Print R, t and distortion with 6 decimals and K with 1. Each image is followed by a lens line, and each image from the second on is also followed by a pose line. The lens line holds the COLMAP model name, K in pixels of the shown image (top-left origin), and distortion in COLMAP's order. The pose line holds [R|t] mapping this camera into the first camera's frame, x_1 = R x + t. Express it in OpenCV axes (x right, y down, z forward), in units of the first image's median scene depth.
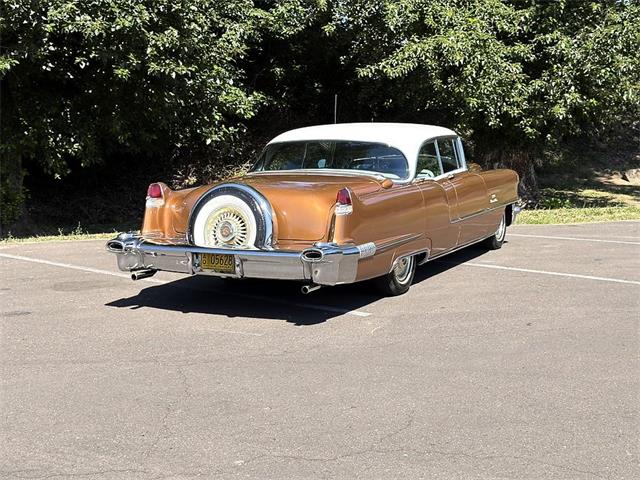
lens RADIAL K [[744.2, 0, 320.0], [0, 744.2, 240.0], [0, 0, 1]] dist [0.122220, -0.249696]
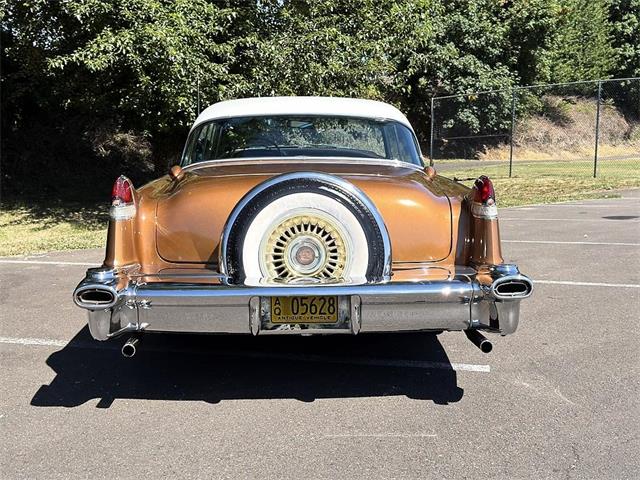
lens RADIAL K [[744.2, 0, 320.0], [0, 744.2, 240.0], [0, 0, 1]] dist [0.122220, -0.249696]
pose [[0.902839, -0.047899, 0.427303, -0.326456], [0.050960, 0.998692, 0.004279, -0.023124], [-0.426949, 0.017912, 0.904098, 0.425172]]
